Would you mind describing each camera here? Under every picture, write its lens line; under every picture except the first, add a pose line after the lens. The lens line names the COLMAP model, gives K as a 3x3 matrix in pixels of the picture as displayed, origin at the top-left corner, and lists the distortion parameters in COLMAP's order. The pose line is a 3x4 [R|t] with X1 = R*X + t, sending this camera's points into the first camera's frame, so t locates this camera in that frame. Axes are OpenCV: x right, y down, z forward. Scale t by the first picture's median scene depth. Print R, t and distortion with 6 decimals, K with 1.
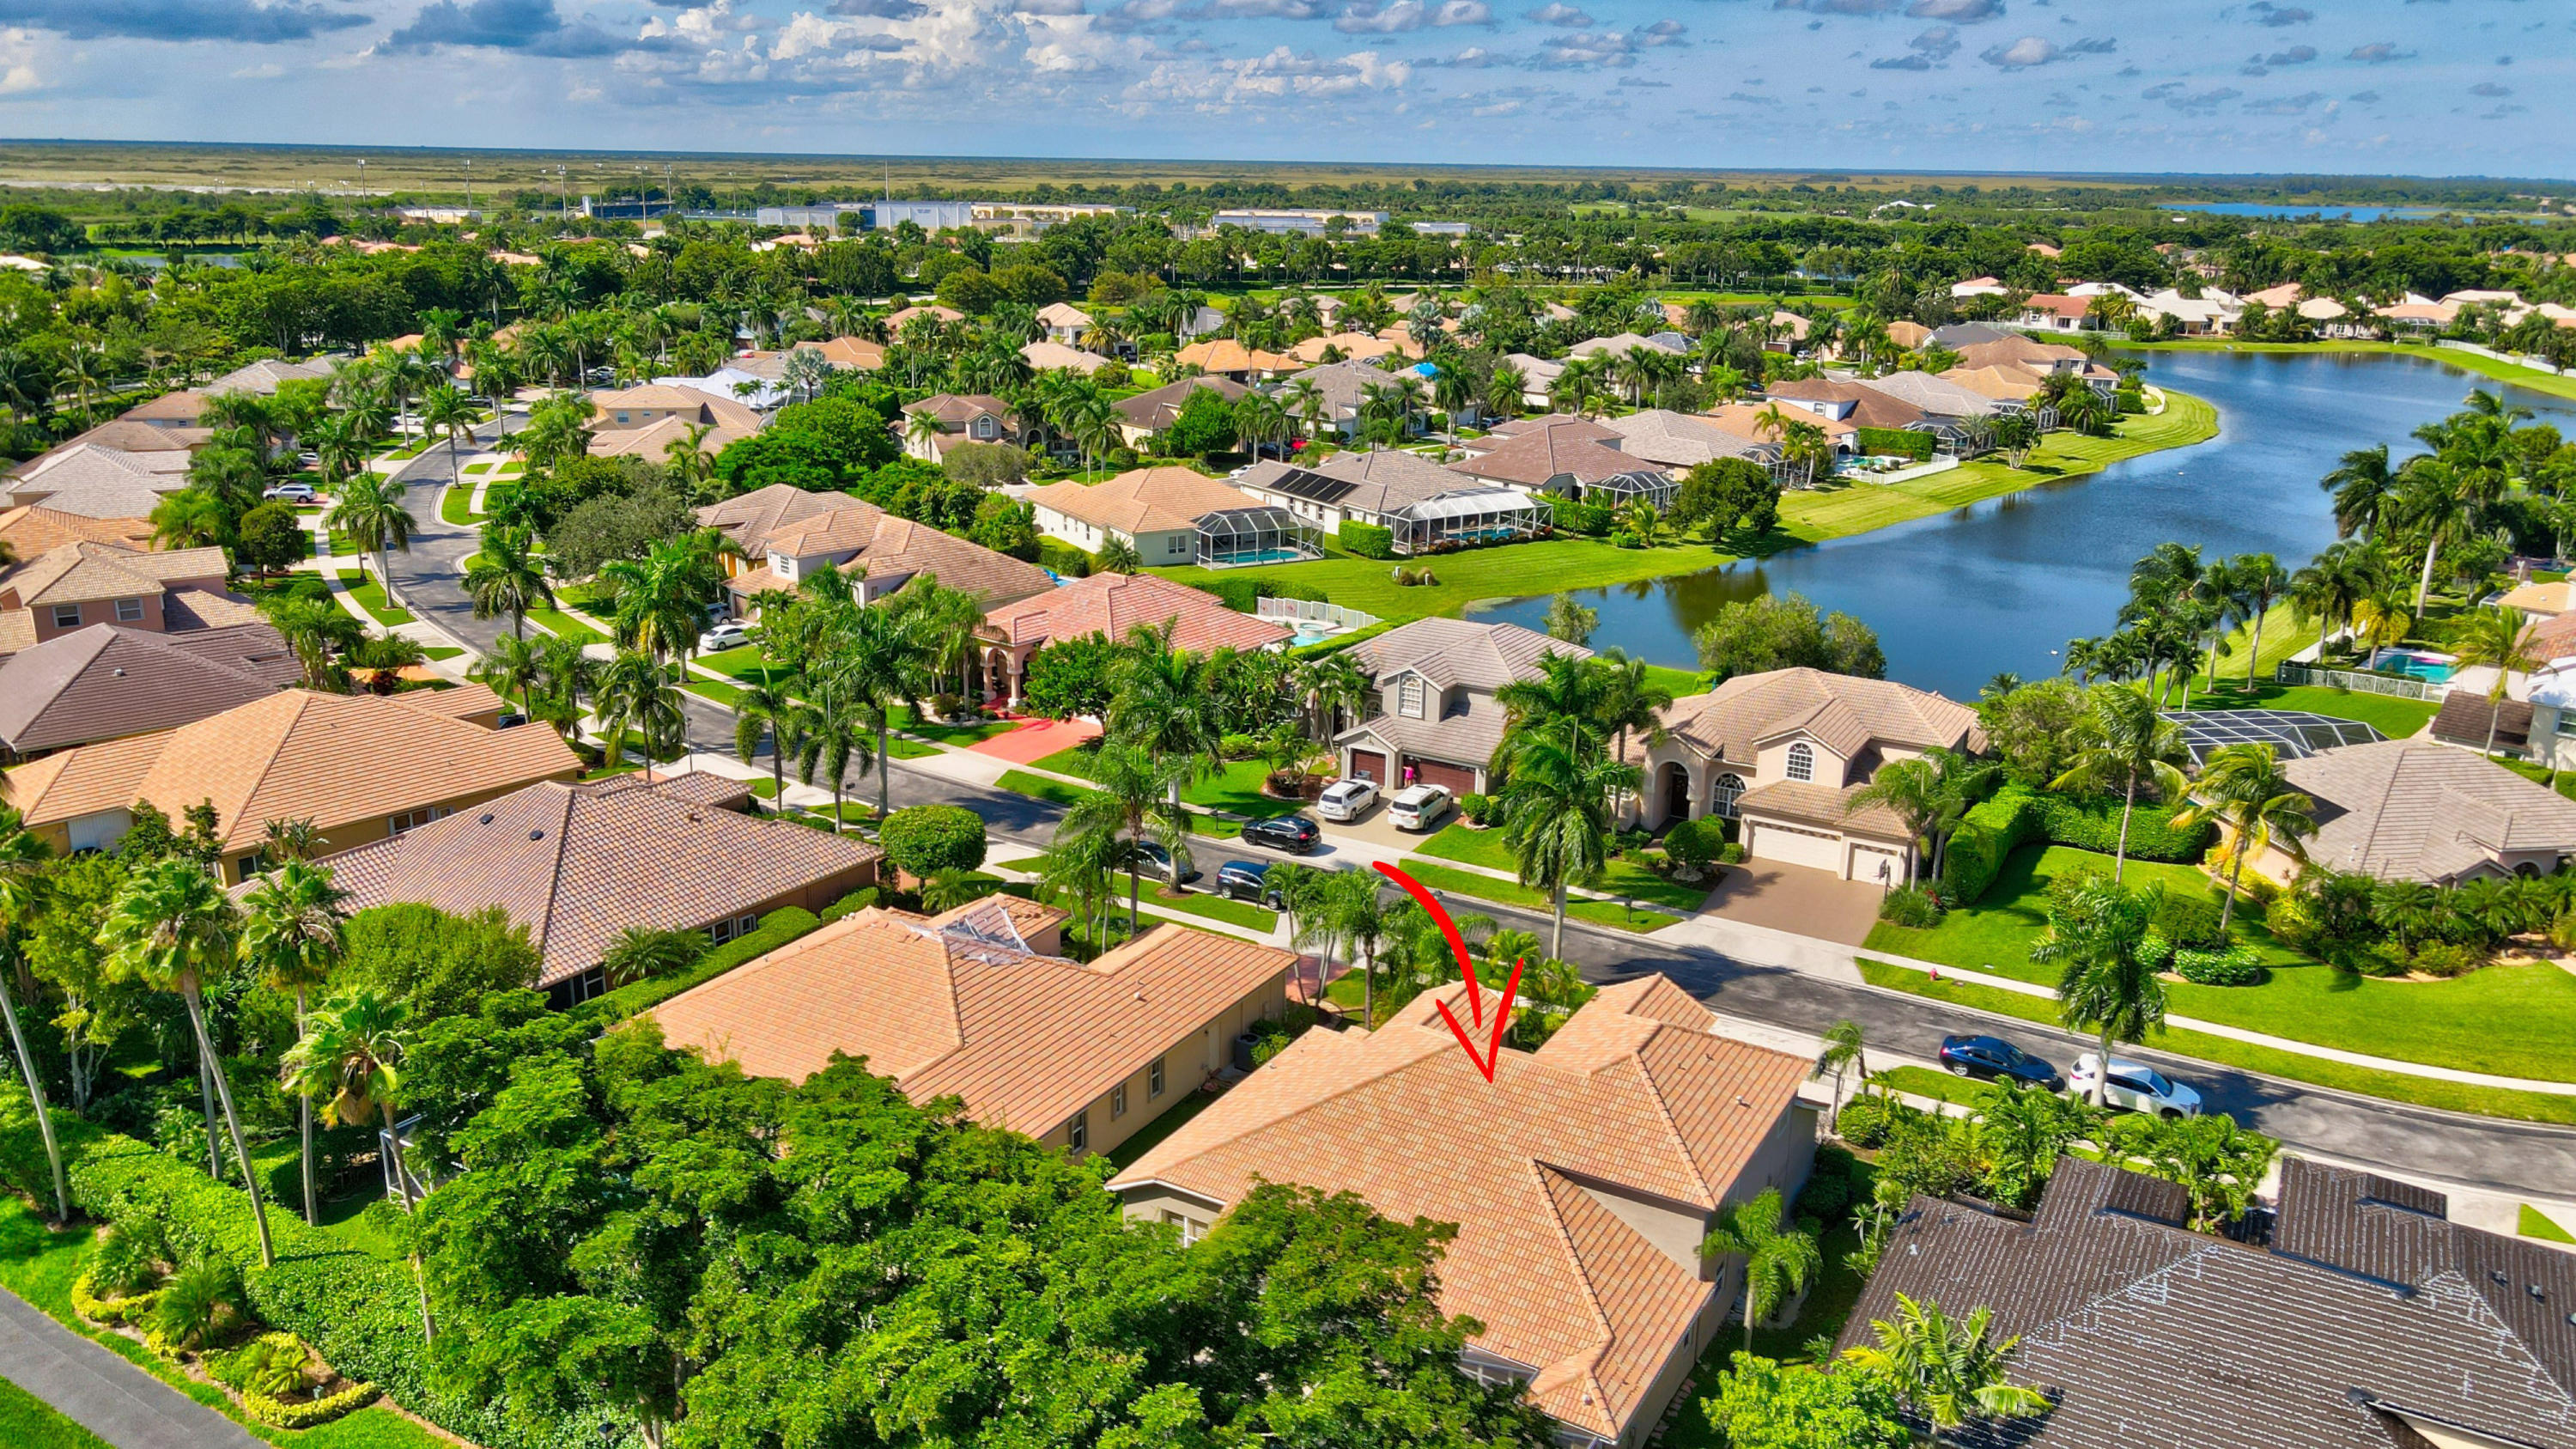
lens RADIAL K [[1909.2, 0, 1251.3], [0, 1909.2, 723.7], [0, 0, 1]] dist [0.005793, 0.003987]
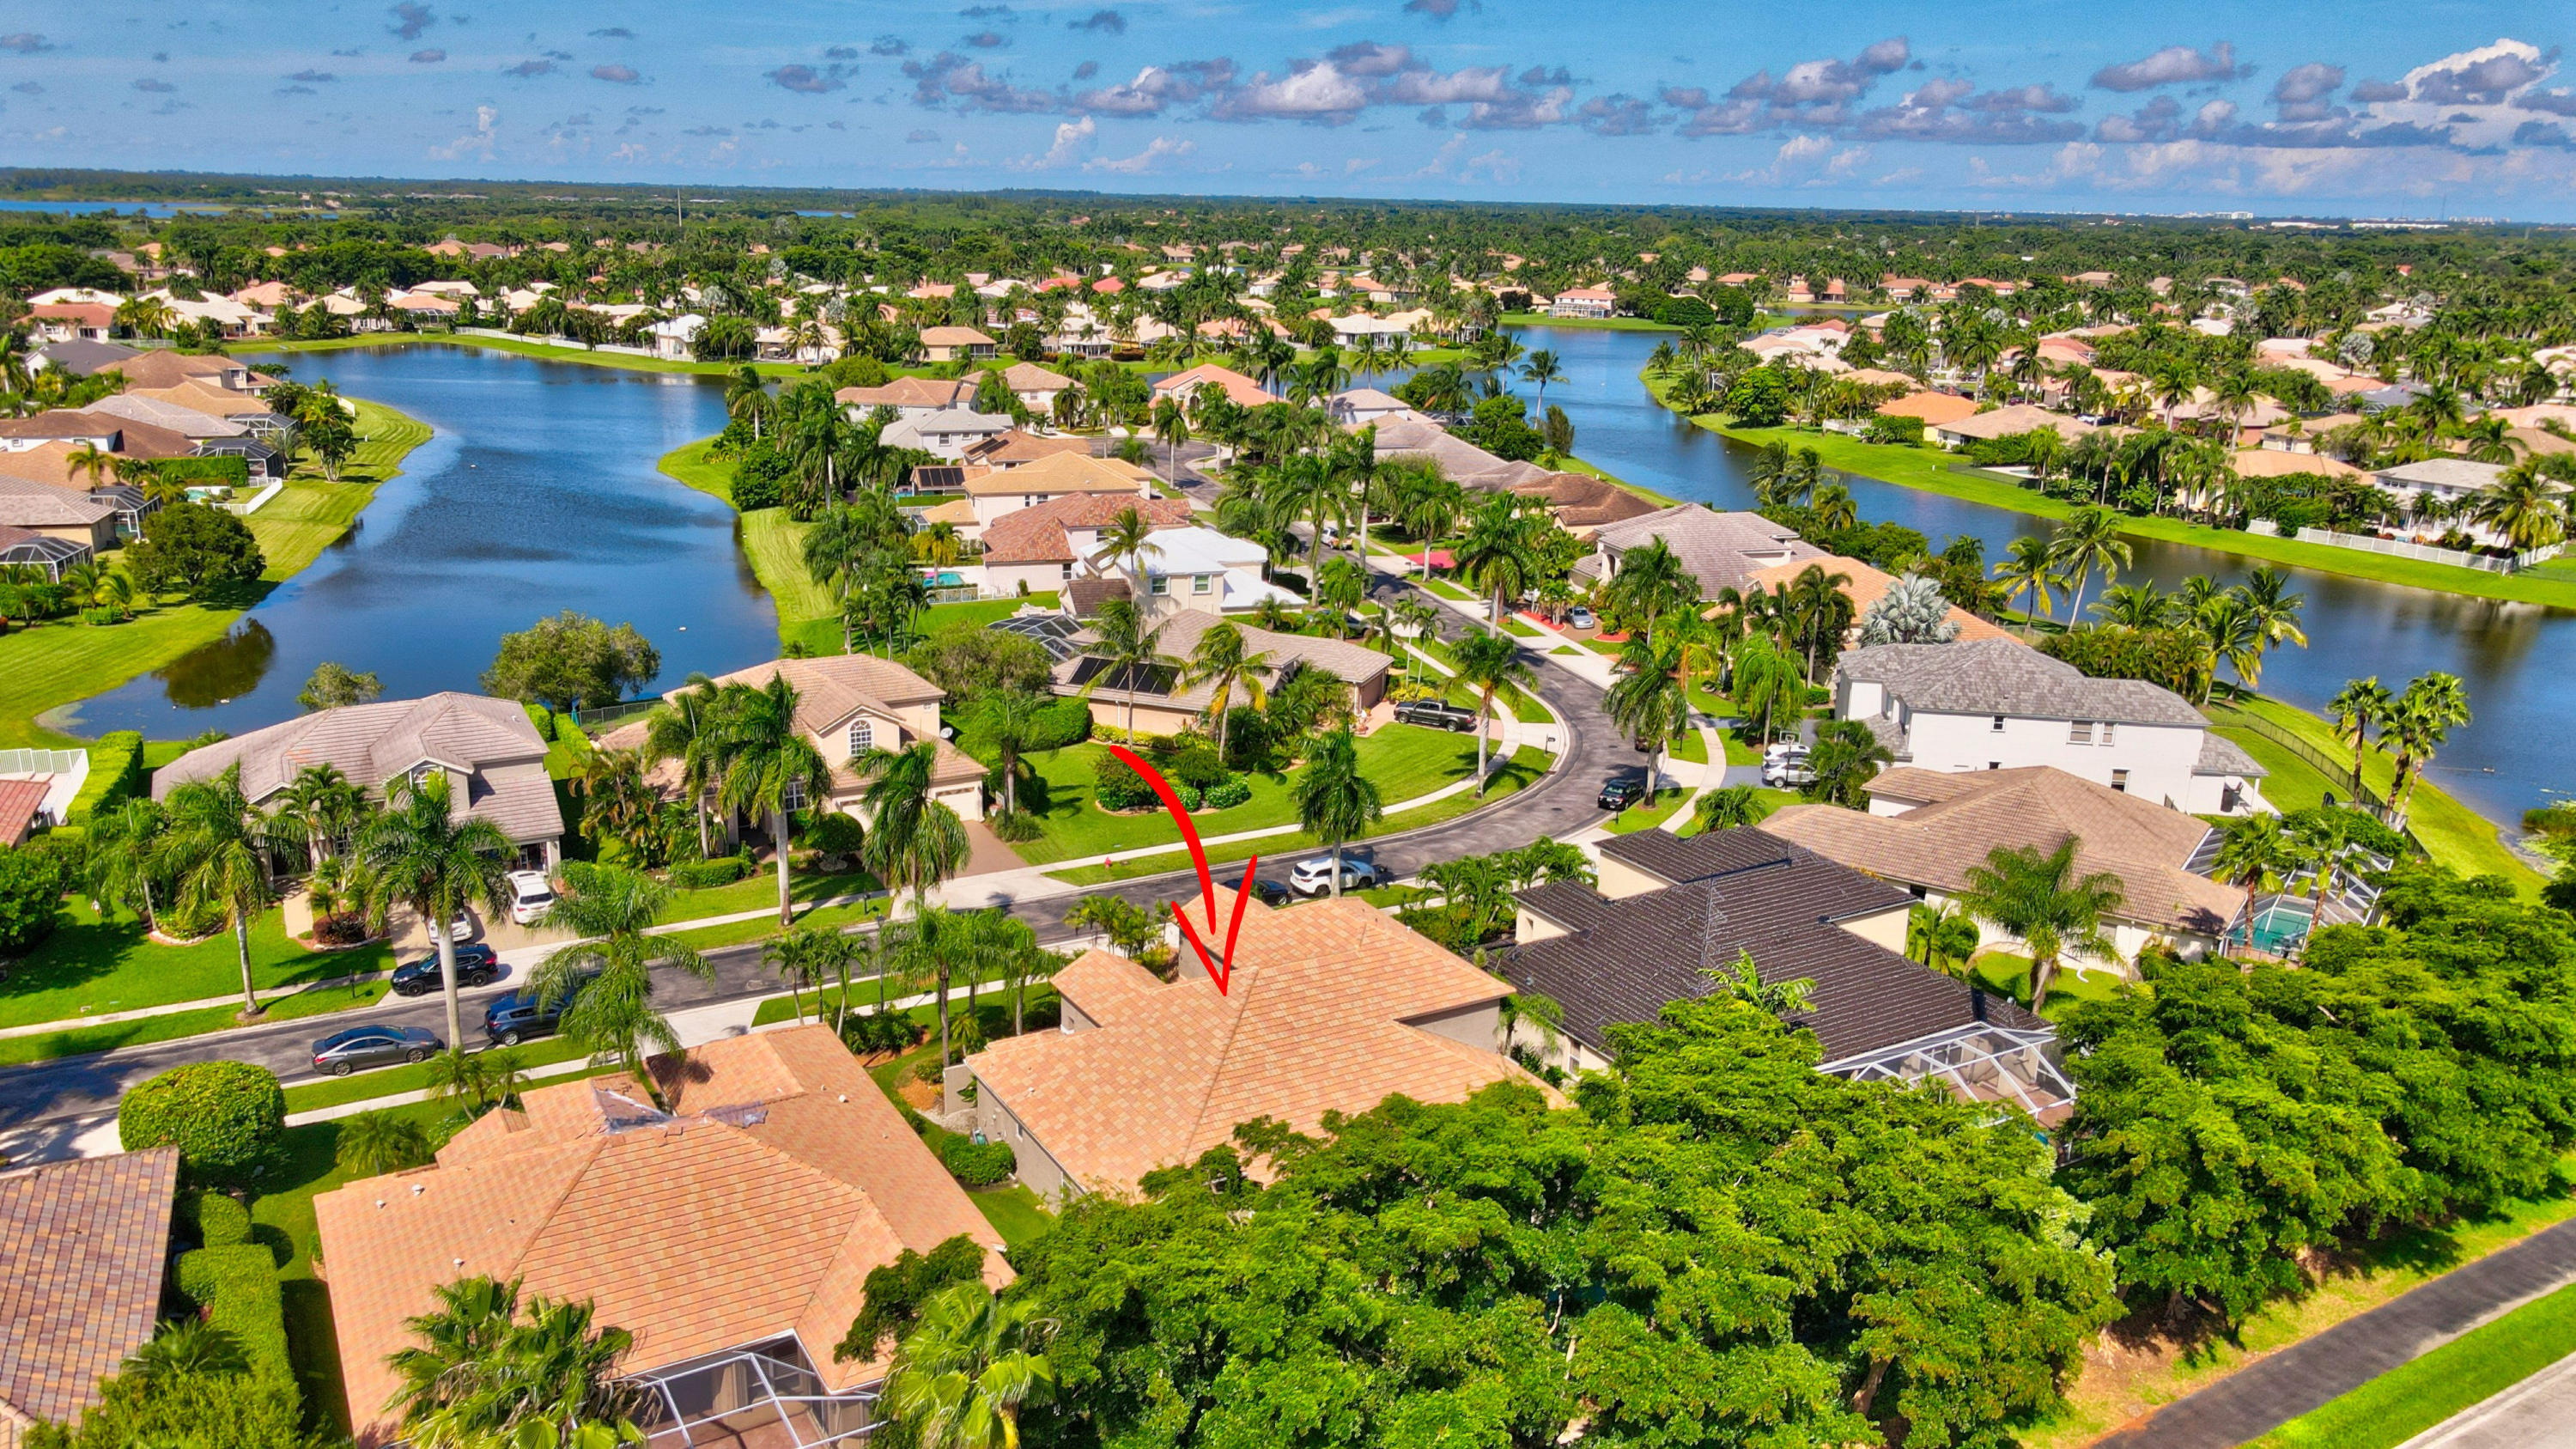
lens RADIAL K [[1909.2, 0, 1251.3], [0, 1909.2, 723.7], [0, 0, 1]] dist [0.005793, 0.003987]
pose [[0.499485, -0.237411, 0.833157, -0.122627], [0.234481, 0.962869, 0.133799, -0.019876], [-0.833986, 0.128529, 0.536607, 0.053022]]
